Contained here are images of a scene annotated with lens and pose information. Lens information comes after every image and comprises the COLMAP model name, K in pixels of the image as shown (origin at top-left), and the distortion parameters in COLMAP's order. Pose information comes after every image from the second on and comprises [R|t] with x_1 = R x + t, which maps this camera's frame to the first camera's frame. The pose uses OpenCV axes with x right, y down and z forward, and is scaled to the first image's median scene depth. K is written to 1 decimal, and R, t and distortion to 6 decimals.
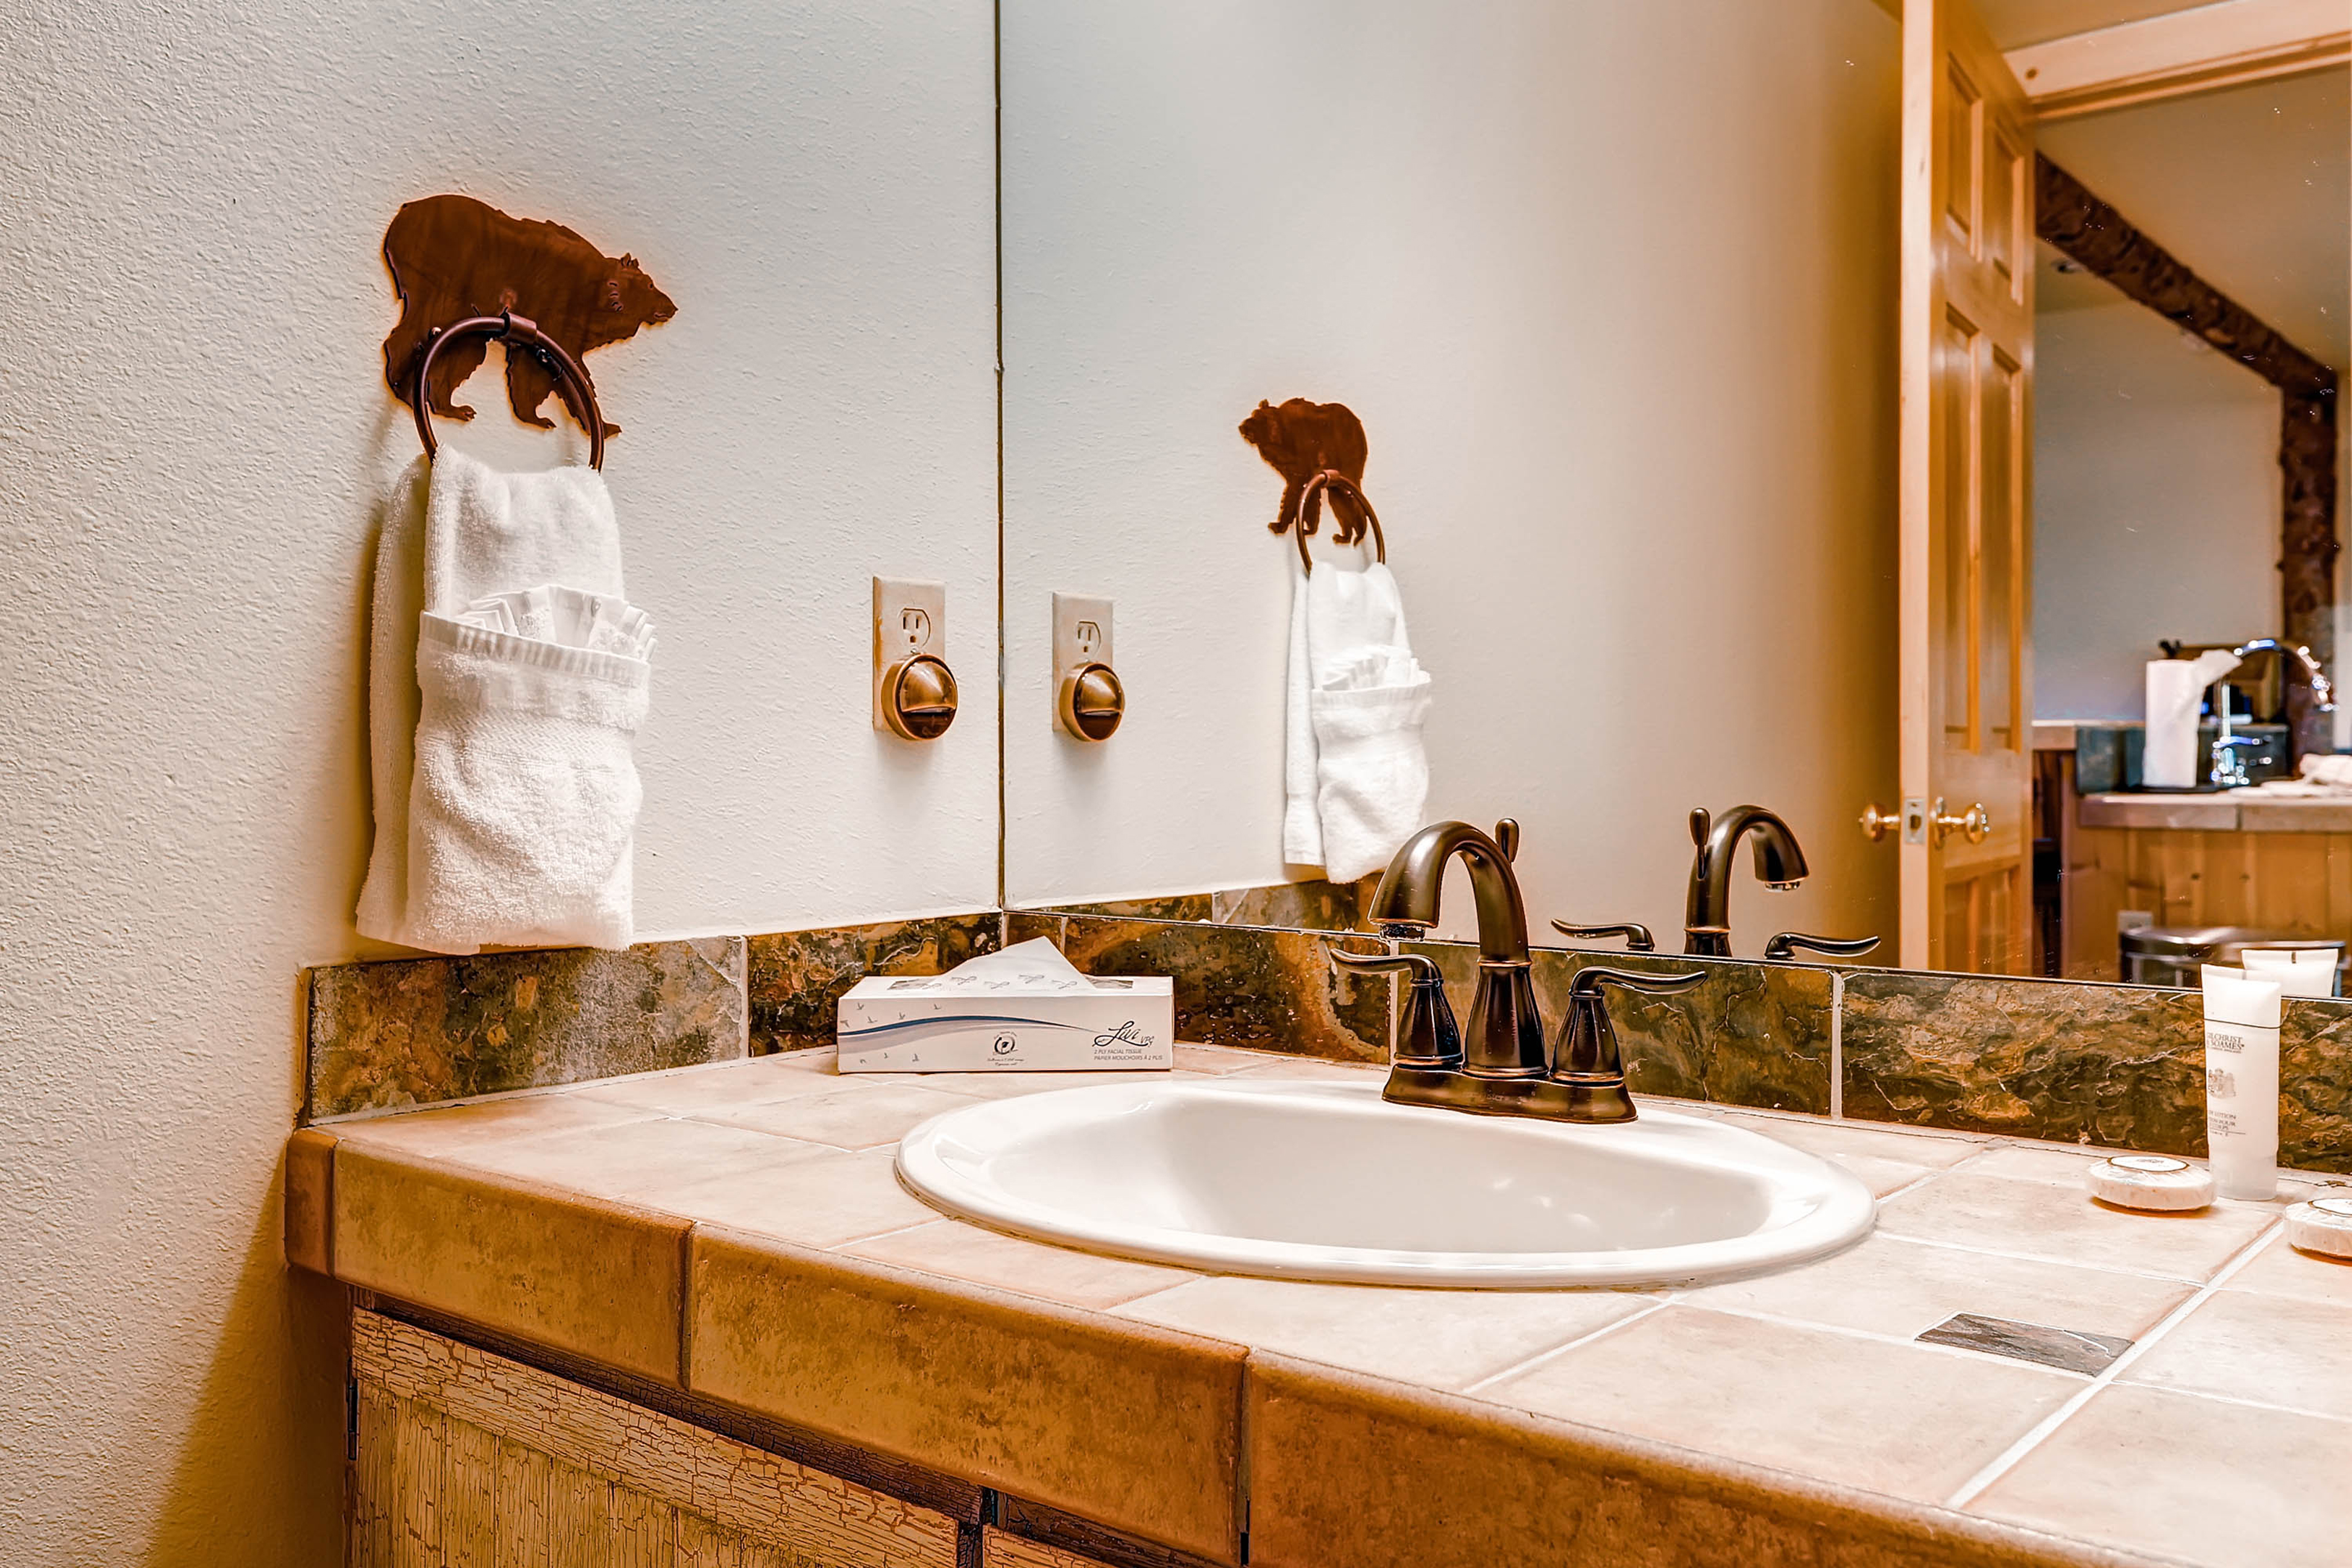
lens RADIAL K [[1844.3, 0, 1179.6], [0, 1844.3, 789.6], [0, 0, 1]] dist [0.004768, 0.003470]
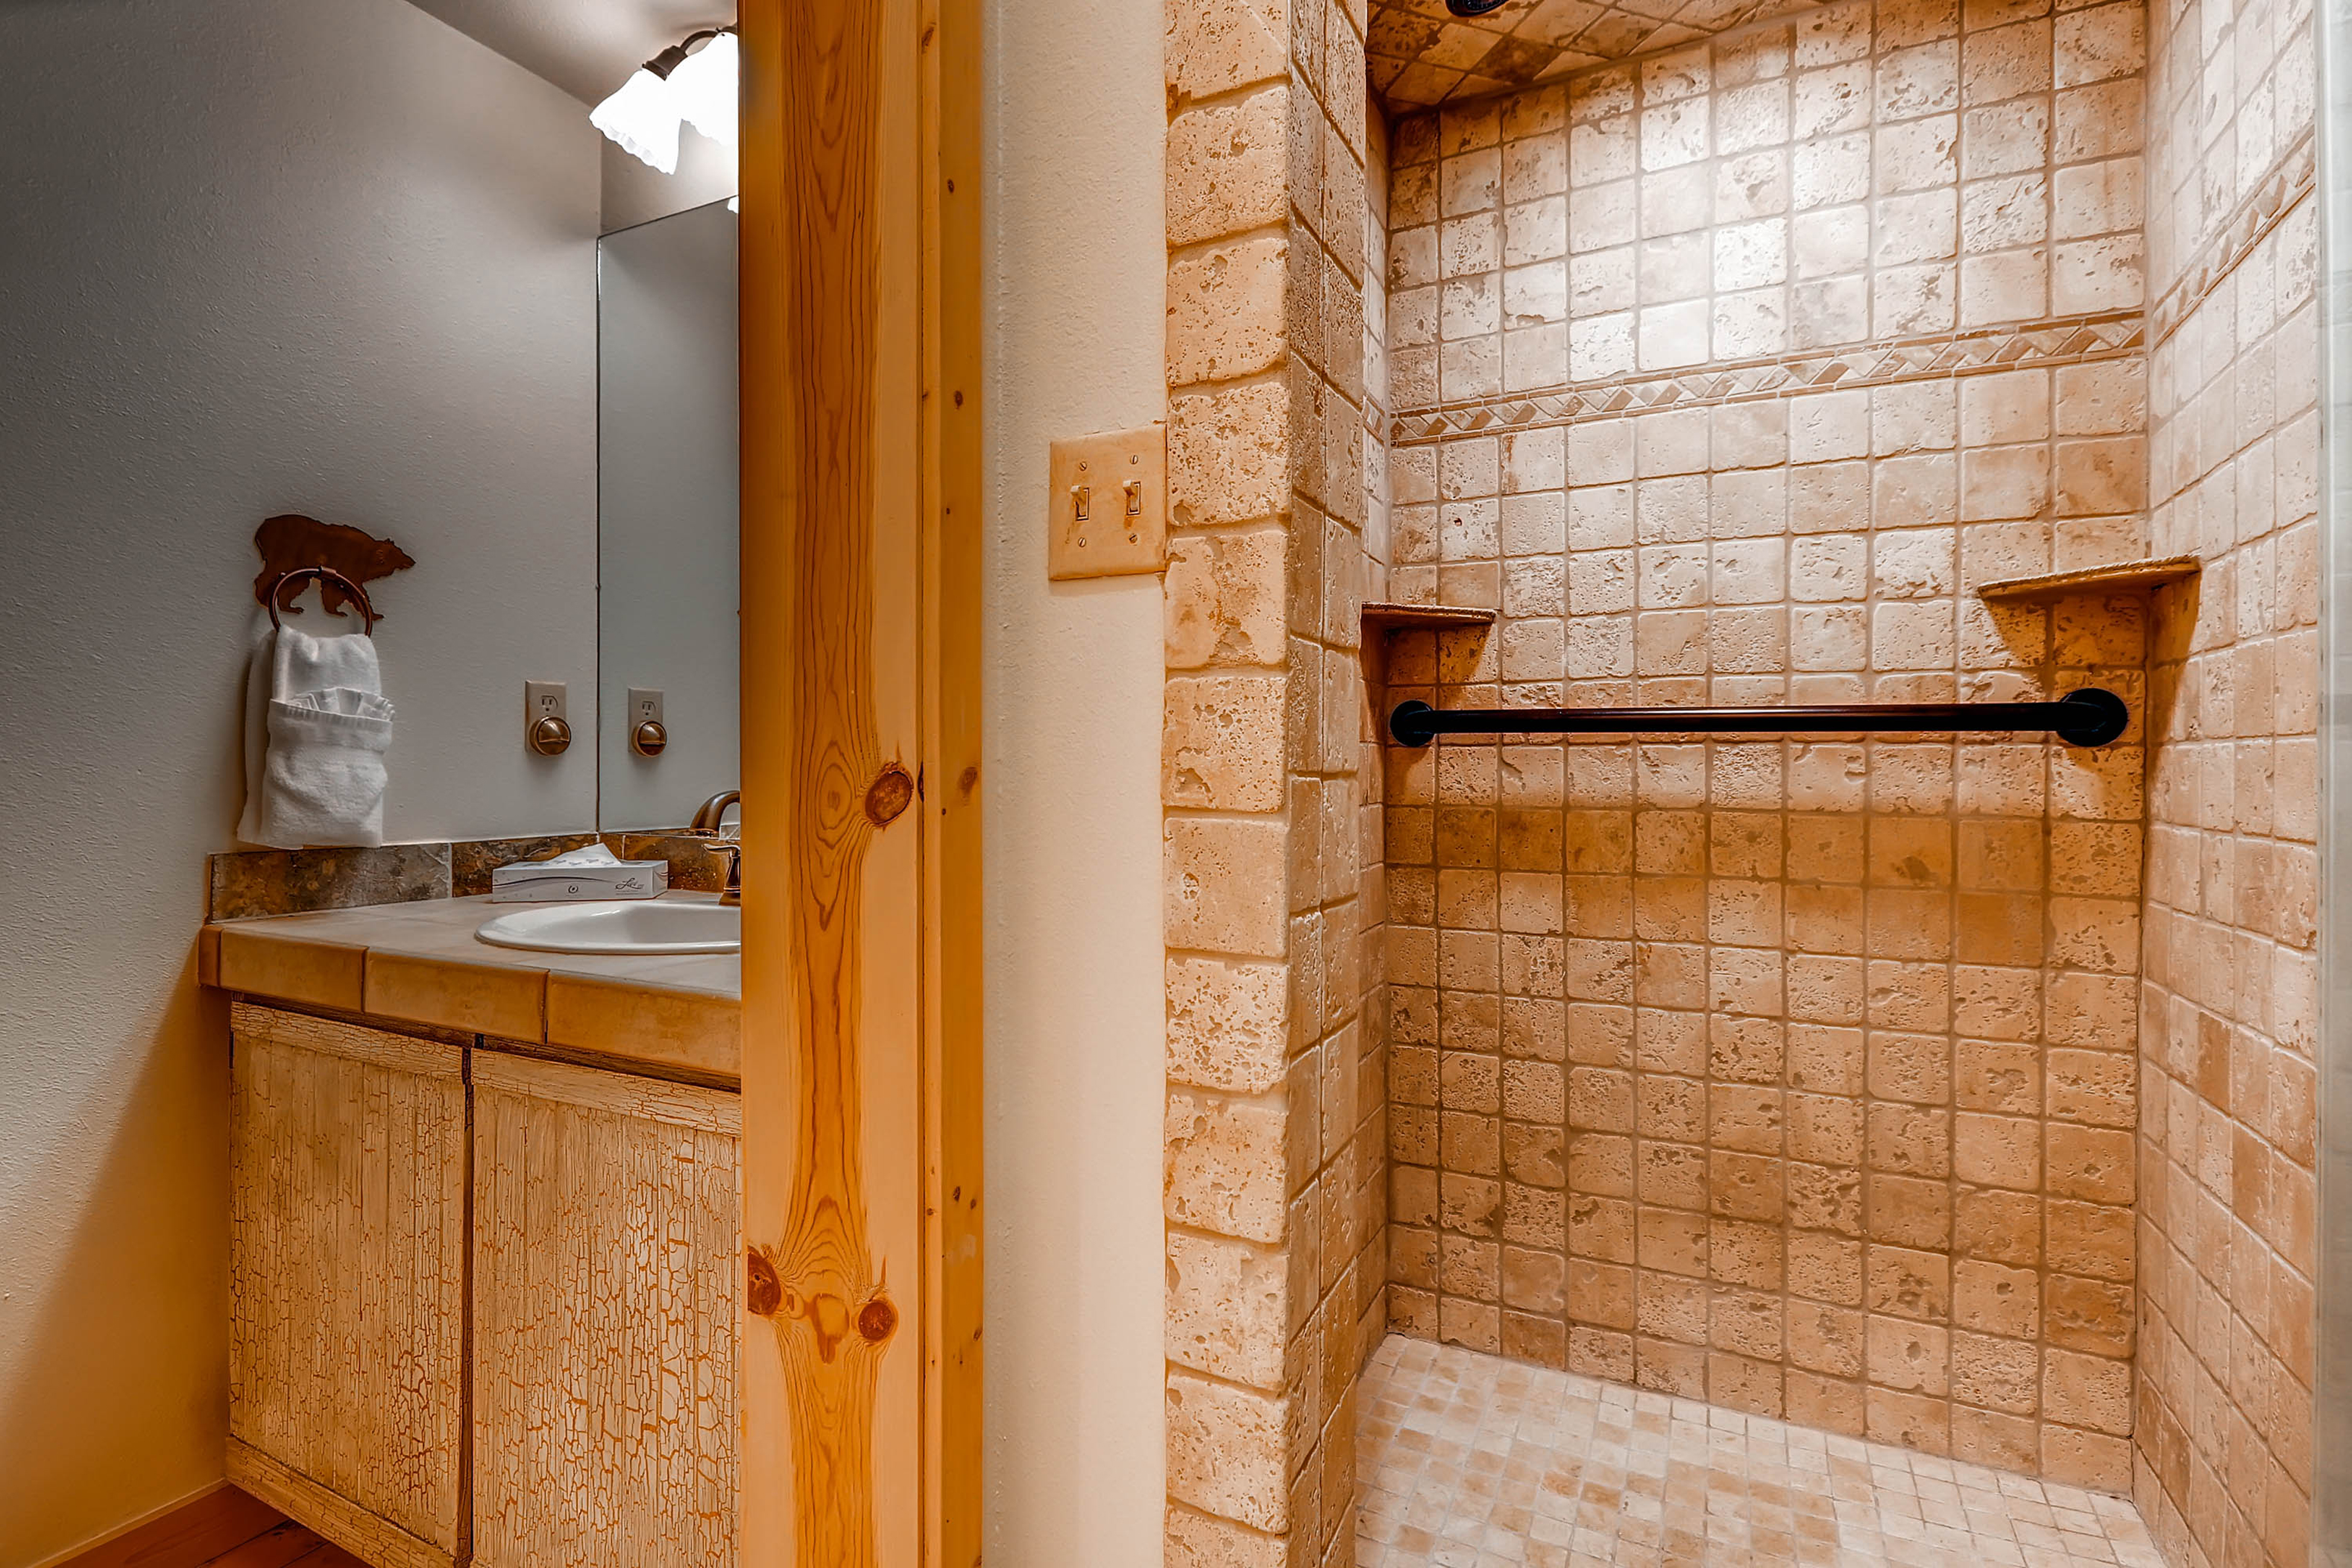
lens RADIAL K [[1105.9, 0, 1169.0], [0, 1105.9, 773.3], [0, 0, 1]] dist [0.001519, -0.000235]
pose [[0.979102, 0.003421, 0.203342, 0.389935], [-0.002161, 0.999977, -0.006421, 0.002055], [-0.203359, 0.005847, 0.979087, -0.553923]]
